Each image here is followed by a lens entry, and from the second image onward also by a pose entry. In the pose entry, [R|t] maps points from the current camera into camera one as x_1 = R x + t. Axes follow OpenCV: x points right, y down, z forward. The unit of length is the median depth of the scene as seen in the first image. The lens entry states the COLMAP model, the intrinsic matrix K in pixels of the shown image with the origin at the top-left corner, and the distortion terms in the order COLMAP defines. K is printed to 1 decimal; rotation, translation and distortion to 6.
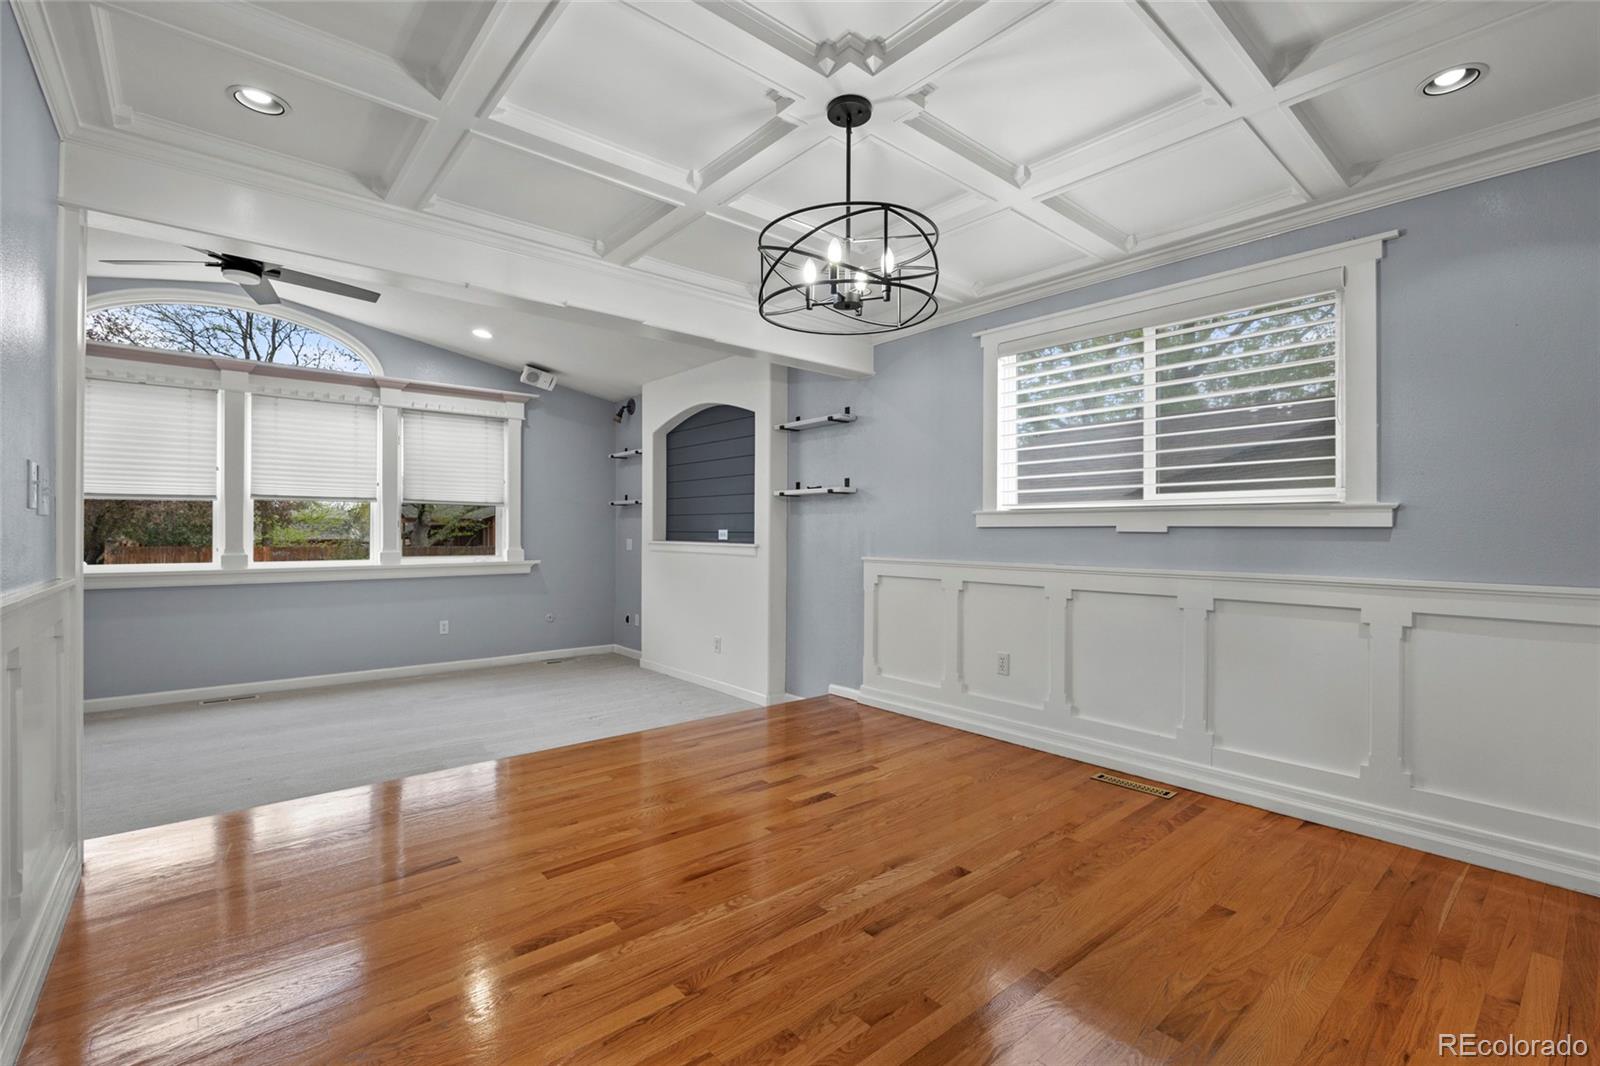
lens RADIAL K [[709.7, 0, 806.9], [0, 709.7, 525.8], [0, 0, 1]] dist [-0.011457, -0.000731]
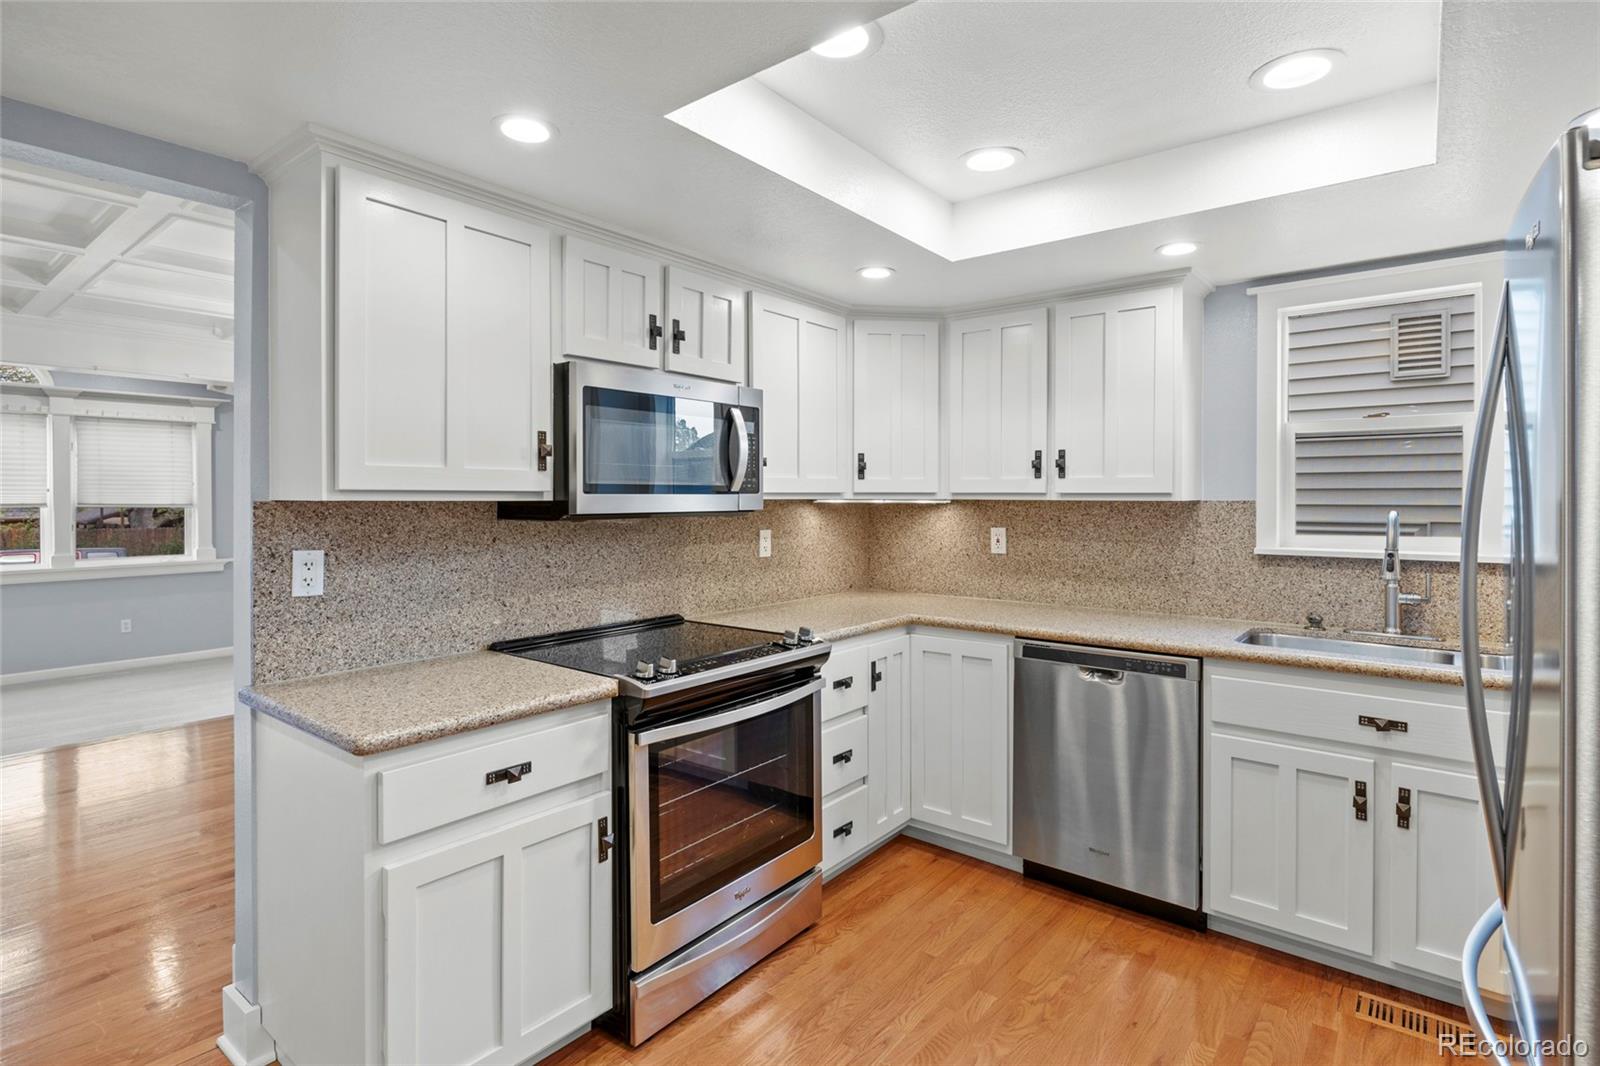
lens RADIAL K [[795.9, 0, 822.0], [0, 795.9, 497.4], [0, 0, 1]] dist [-0.013521, 0.000648]
pose [[0.980173, -0.006368, 0.198039, 0.261656], [0.005101, 0.999963, 0.006910, -0.048594], [-0.198076, -0.005763, 0.980170, -0.333923]]
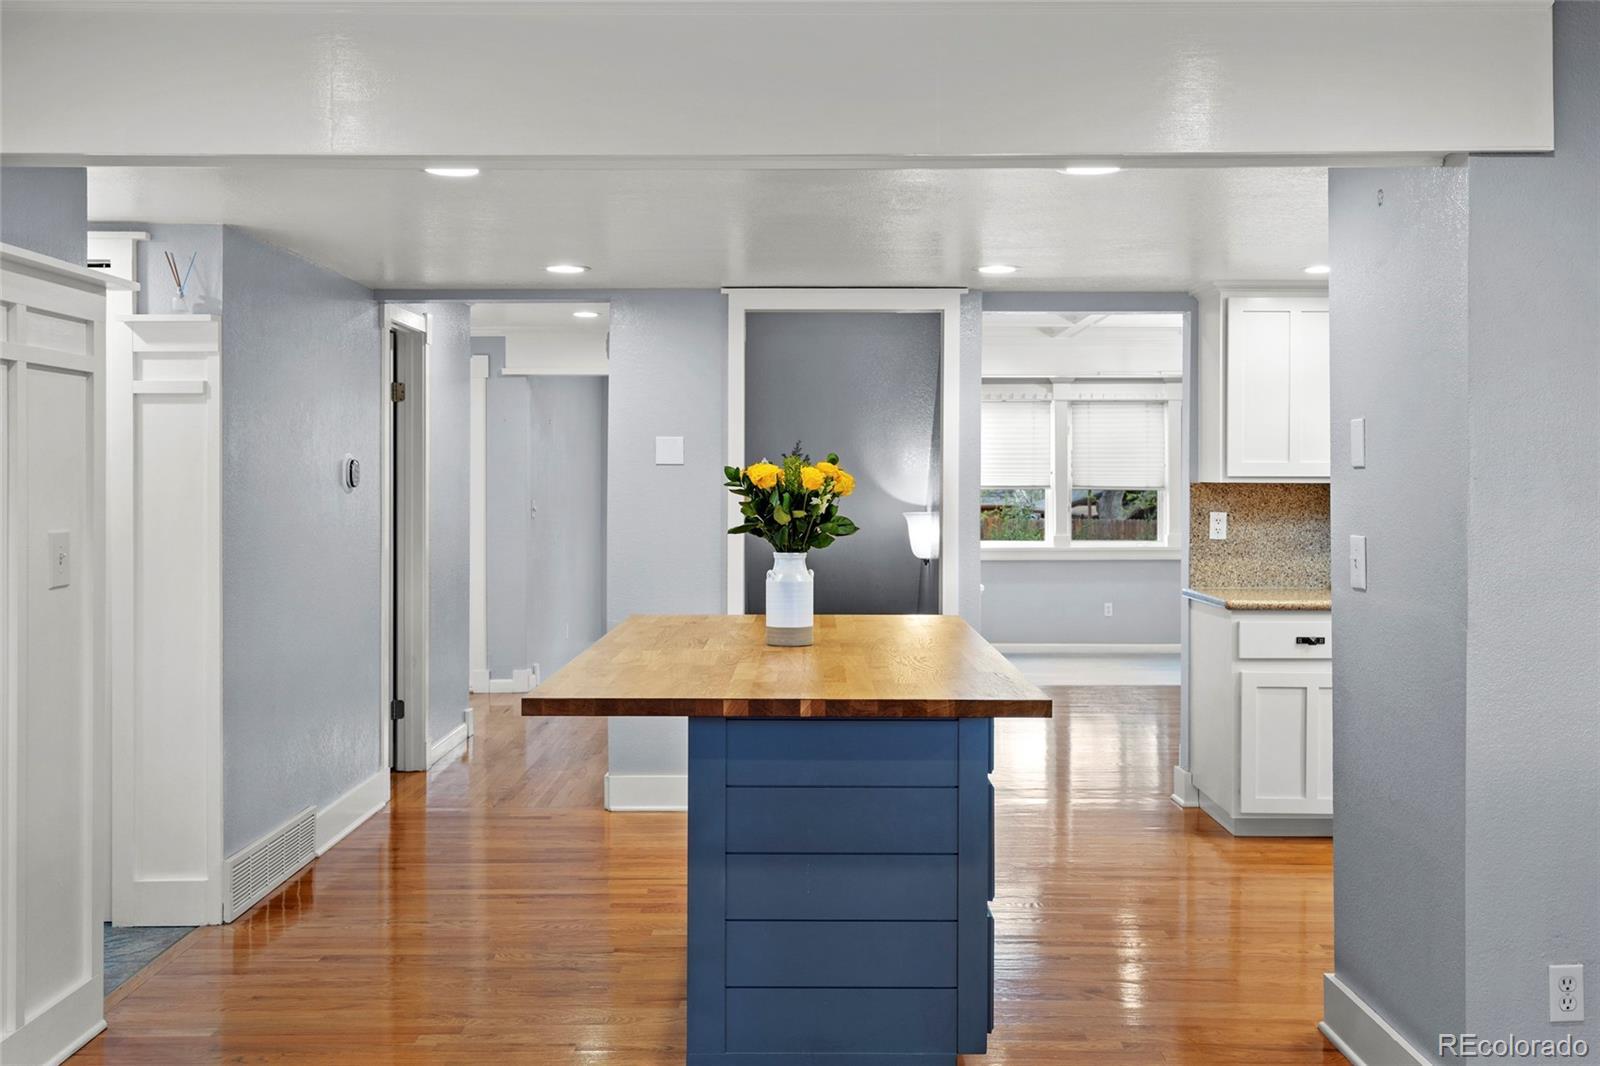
lens RADIAL K [[1494.7, 0, 788.9], [0, 1494.7, 518.7], [0, 0, 1]] dist [0.012273, 0.000000]
pose [[0.751004, 0.010788, -0.660210, 0.580792], [0.009087, 0.999603, 0.026670, -0.051411], [0.660236, -0.026029, 0.750607, -0.949385]]
